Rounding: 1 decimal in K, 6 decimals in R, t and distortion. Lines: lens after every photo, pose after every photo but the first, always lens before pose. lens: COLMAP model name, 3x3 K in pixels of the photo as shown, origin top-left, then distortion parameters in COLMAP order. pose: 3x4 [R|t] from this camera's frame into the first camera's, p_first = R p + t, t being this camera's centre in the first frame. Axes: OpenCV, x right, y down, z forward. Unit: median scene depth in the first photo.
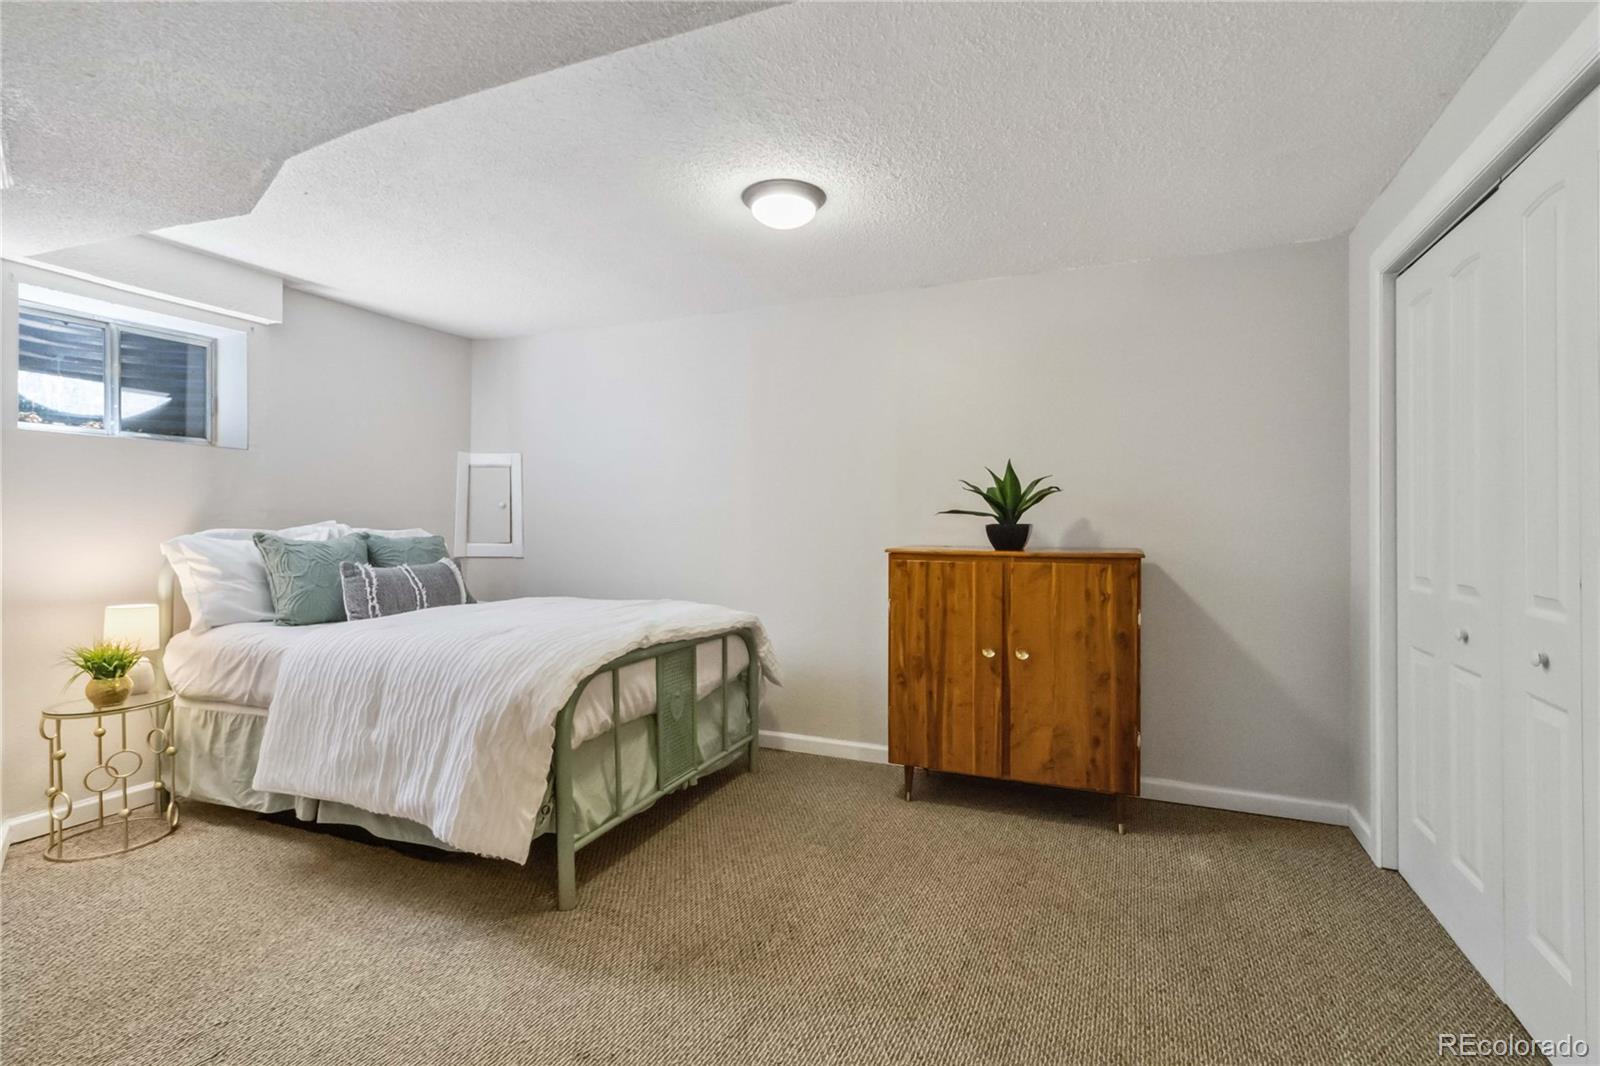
lens RADIAL K [[739.7, 0, 808.9], [0, 739.7, 527.5], [0, 0, 1]] dist [0.001631, -0.000275]
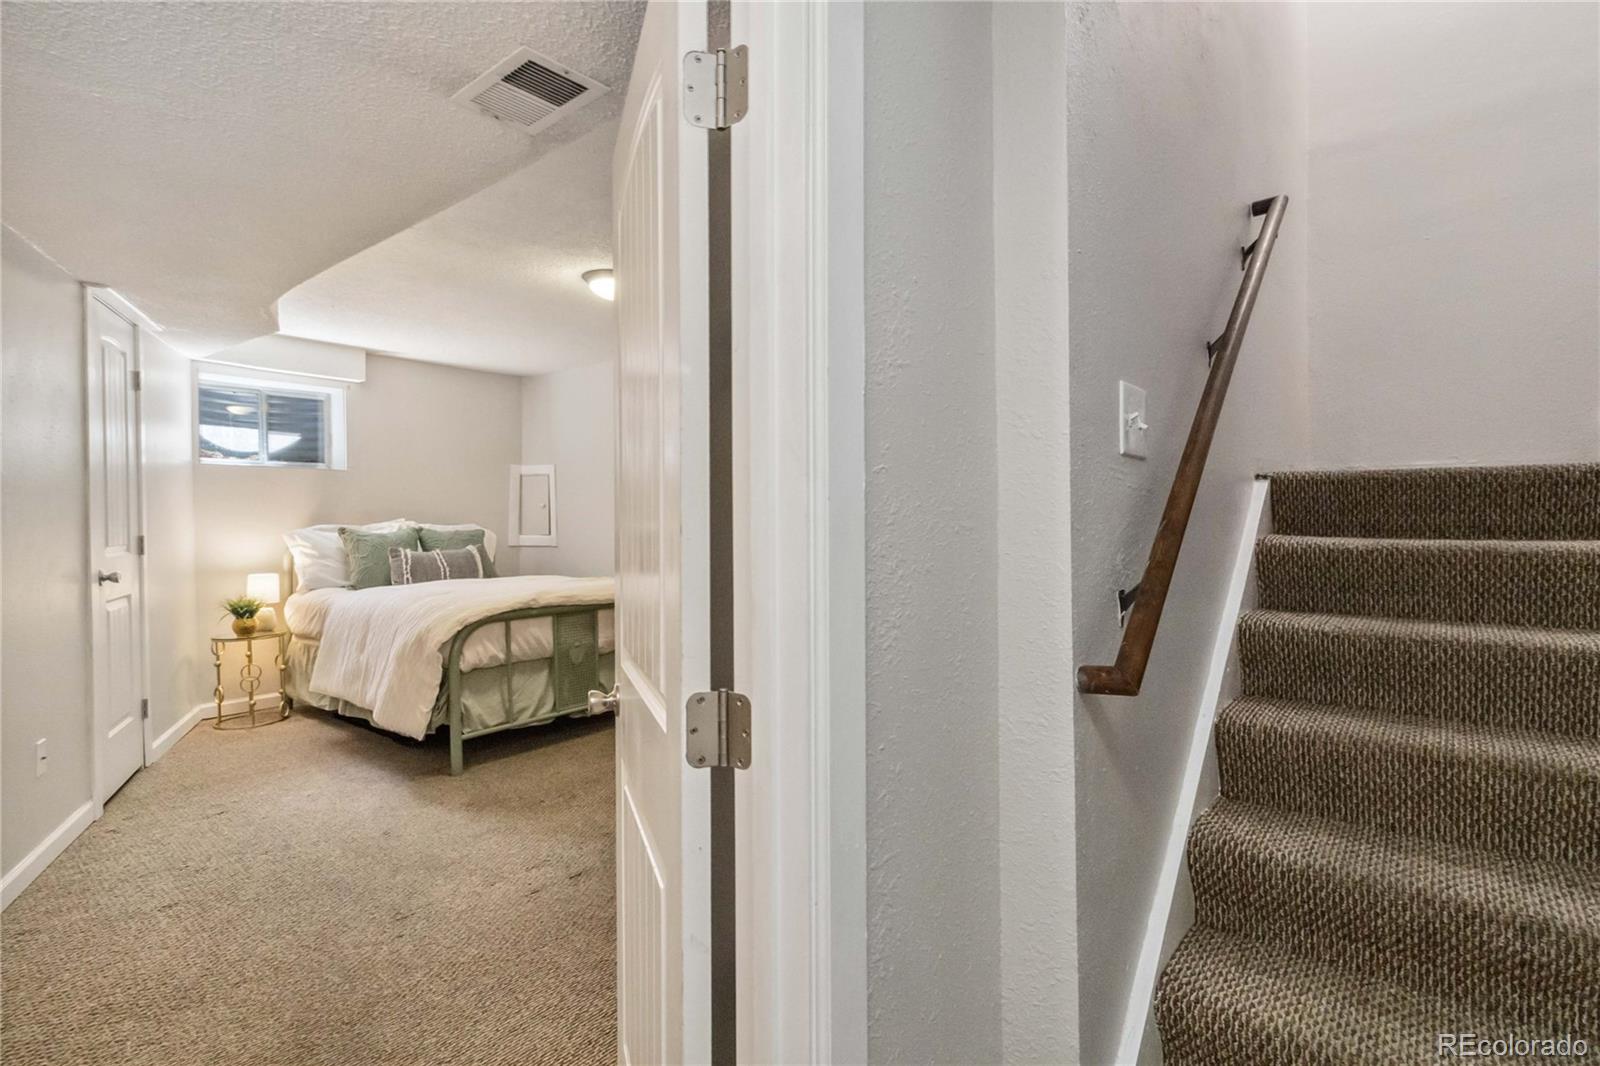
lens RADIAL K [[739.7, 0, 790.2], [0, 739.7, 535.9], [0, 0, 1]] dist [0.001631, -0.000275]
pose [[0.964008, -0.002061, -0.265865, 0.574461], [0.006880, 0.999829, 0.017193, 0.005695], [0.265784, -0.018403, 0.963857, -0.206439]]
